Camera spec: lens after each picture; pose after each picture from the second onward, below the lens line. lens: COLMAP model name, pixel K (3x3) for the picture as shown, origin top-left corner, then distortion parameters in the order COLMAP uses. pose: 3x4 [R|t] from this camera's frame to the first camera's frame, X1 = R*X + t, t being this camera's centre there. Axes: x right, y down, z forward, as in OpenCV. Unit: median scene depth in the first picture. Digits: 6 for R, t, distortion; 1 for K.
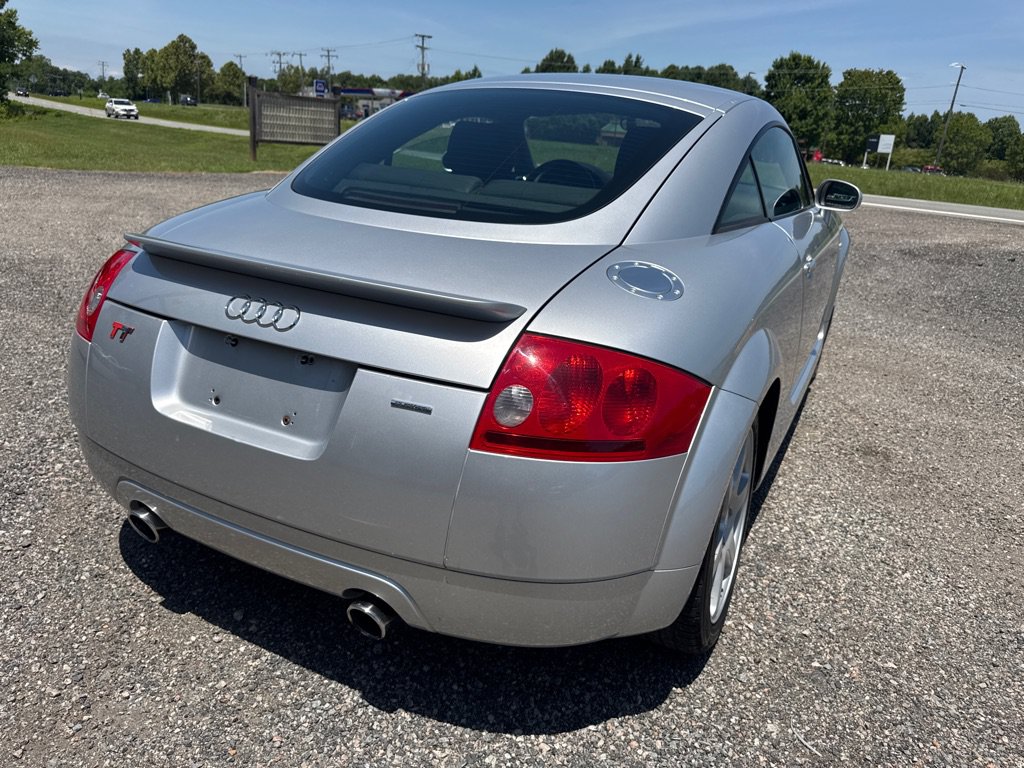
lens RADIAL K [[727.3, 0, 510.4], [0, 727.3, 383.1], [0, 0, 1]] dist [0.002353, -0.005662]
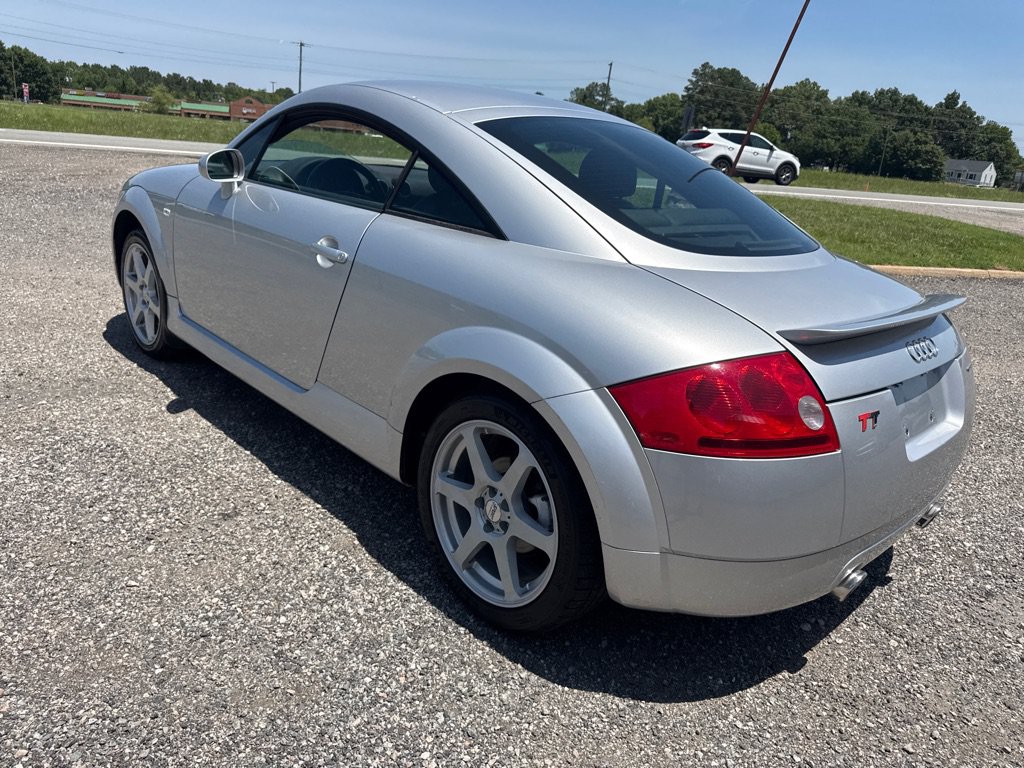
lens RADIAL K [[736.5, 0, 514.6], [0, 736.5, 376.0], [0, 0, 1]] dist [0.008049, -0.009372]
pose [[0.327484, -0.334426, 0.883693, -1.374358], [0.244812, 0.933360, 0.262499, -0.450592], [-0.912591, 0.130375, 0.387532, 0.893068]]
